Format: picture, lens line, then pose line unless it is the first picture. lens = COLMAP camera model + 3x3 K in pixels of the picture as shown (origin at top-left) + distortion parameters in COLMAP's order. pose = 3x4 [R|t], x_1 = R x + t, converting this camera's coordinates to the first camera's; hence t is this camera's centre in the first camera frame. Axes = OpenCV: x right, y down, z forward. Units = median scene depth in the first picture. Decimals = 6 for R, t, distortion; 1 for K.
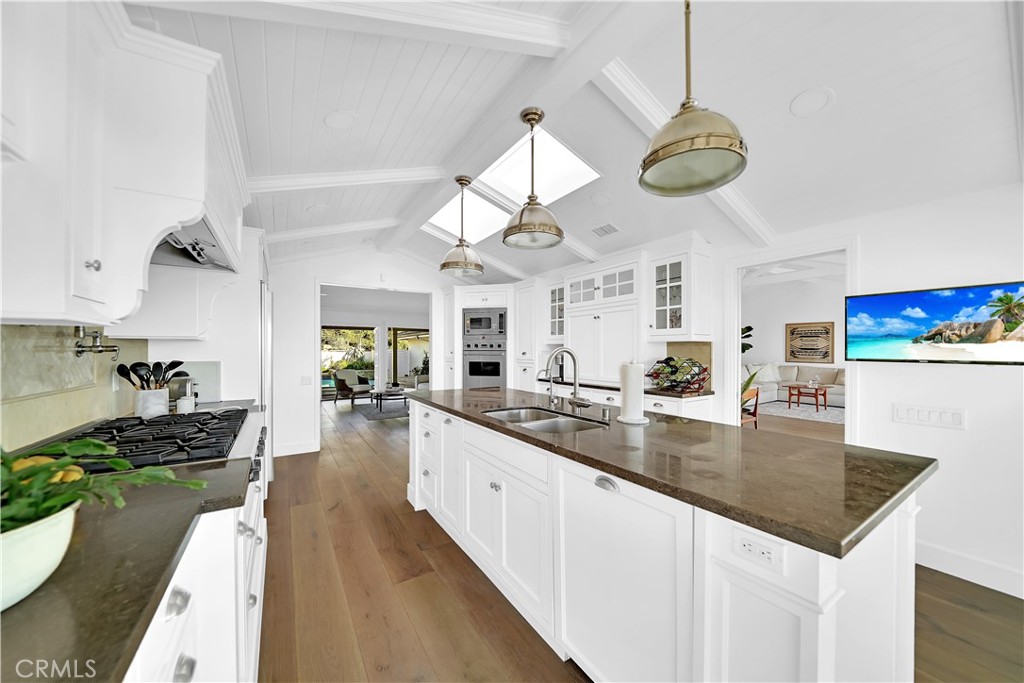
lens RADIAL K [[374.8, 0, 514.5], [0, 374.8, 347.7], [0, 0, 1]] dist [-0.015686, -0.000116]
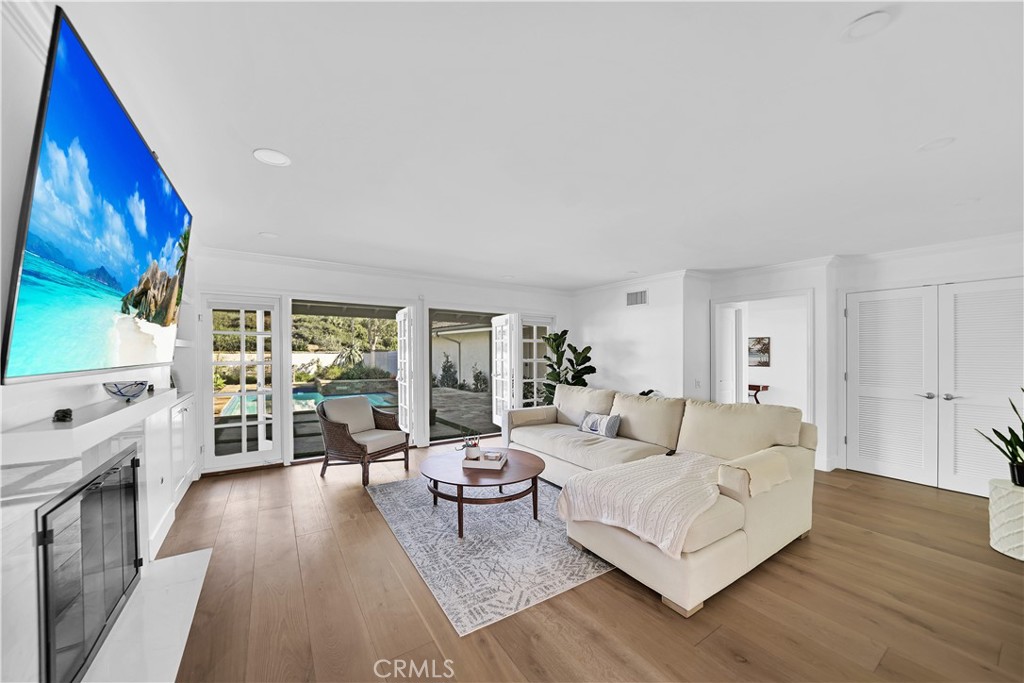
lens RADIAL K [[374.8, 0, 515.1], [0, 374.8, 350.0], [0, 0, 1]] dist [-0.015686, -0.000116]
pose [[0.999621, -0.001941, 0.027457, -0.138159], [0.001808, 0.999987, 0.004838, -0.000698], [-0.027466, -0.004786, 0.999611, 0.287351]]
